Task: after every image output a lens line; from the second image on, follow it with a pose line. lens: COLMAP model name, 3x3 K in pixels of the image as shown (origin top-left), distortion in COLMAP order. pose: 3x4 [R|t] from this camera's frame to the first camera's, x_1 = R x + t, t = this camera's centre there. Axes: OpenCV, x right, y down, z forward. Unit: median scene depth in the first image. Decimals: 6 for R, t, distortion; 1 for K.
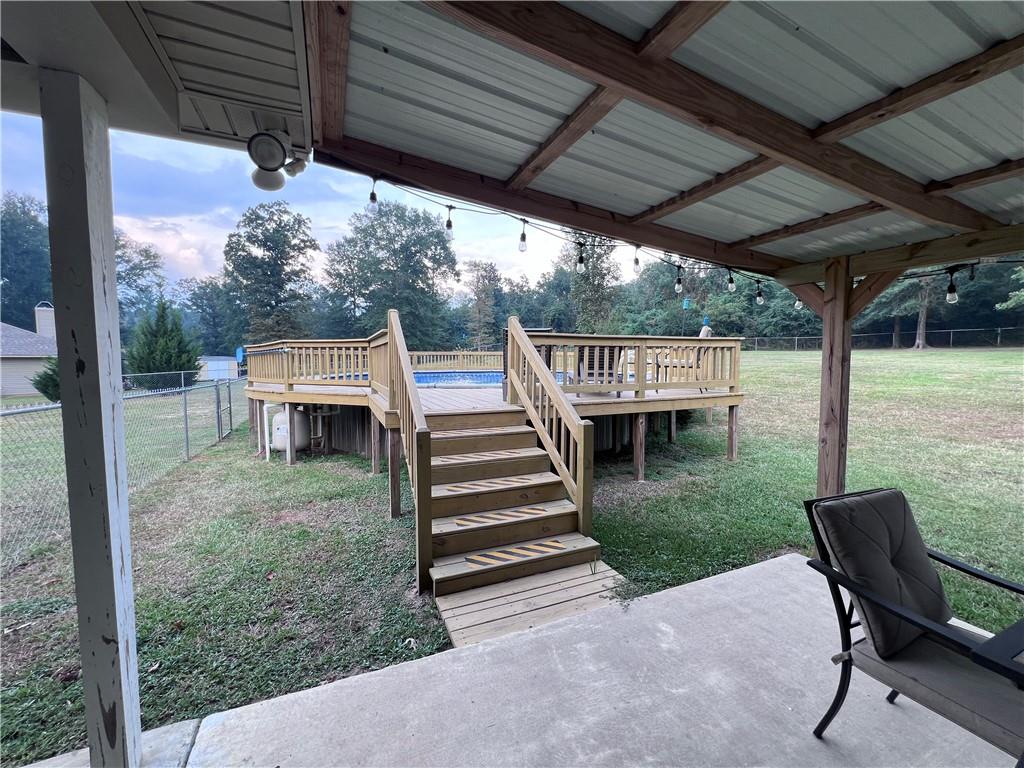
lens RADIAL K [[411.5, 0, 514.1], [0, 411.5, 382.1], [0, 0, 1]] dist [0.001489, 0.000857]
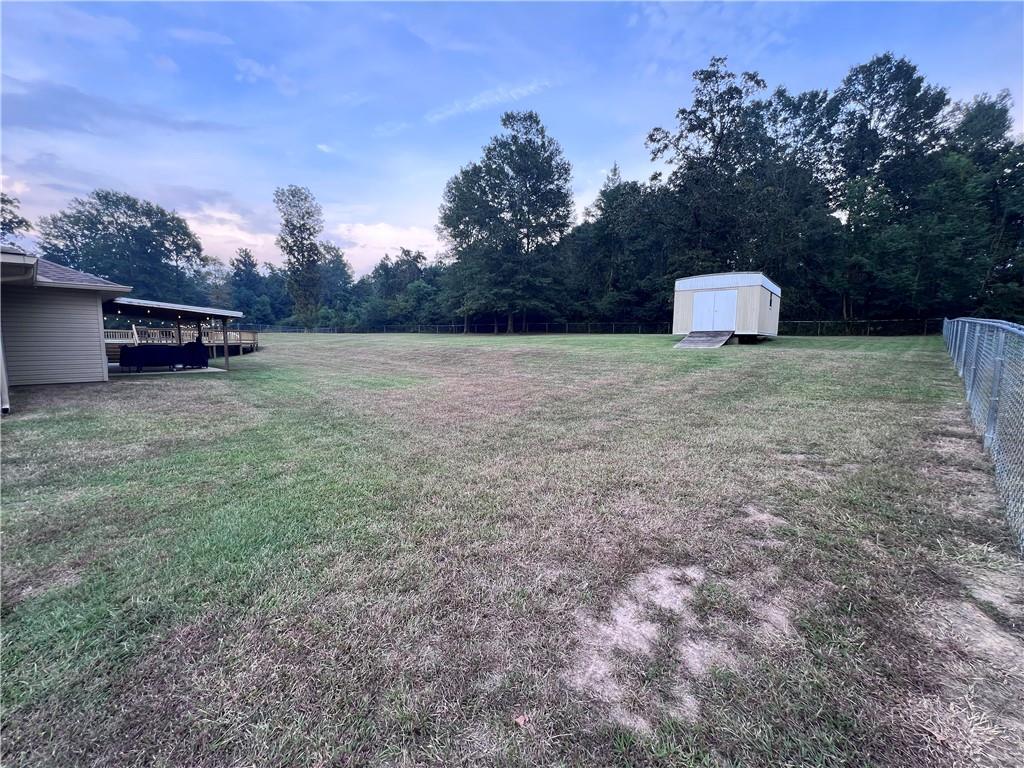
lens RADIAL K [[411.5, 0, 508.5], [0, 411.5, 381.3], [0, 0, 1]] dist [0.001489, 0.000857]
pose [[0.909455, -0.032189, 0.414554, 0.140972], [0.013140, 0.998726, 0.048721, 0.022185], [-0.415595, -0.038862, 0.908719, -0.369050]]
